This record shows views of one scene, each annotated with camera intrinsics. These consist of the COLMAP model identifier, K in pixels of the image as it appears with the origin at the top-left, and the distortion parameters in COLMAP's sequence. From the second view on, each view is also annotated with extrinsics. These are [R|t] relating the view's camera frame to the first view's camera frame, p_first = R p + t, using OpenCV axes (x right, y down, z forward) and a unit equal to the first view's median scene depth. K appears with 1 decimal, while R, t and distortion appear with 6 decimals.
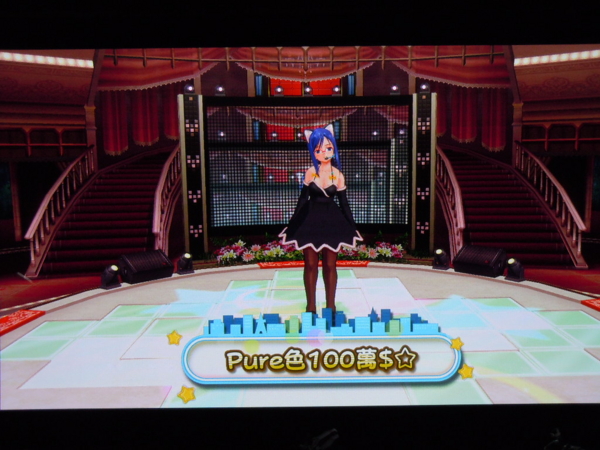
lens RADIAL K [[602.3, 0, 304.6], [0, 602.3, 223.5], [0, 0, 1]] dist [0.004339, 0.017654]
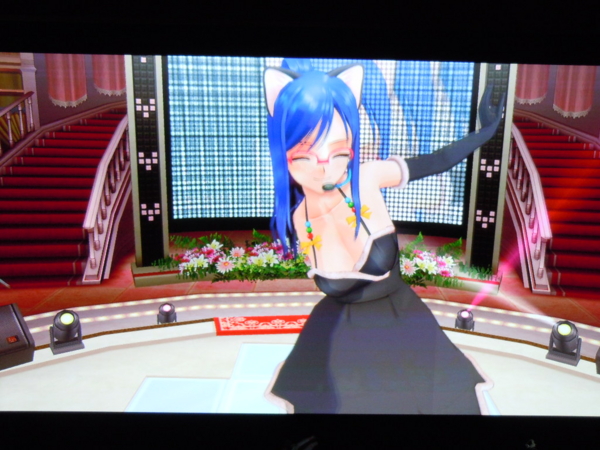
lens RADIAL K [[571.9, 0, 302.8], [0, 571.9, 228.7], [0, 0, 1]] dist [0.001487, 0.016298]
pose [[0.998913, 0.036724, -0.028726, 0.011039], [-0.033826, 0.994847, 0.095581, -0.051077], [0.032088, -0.094506, 0.995007, 0.359213]]
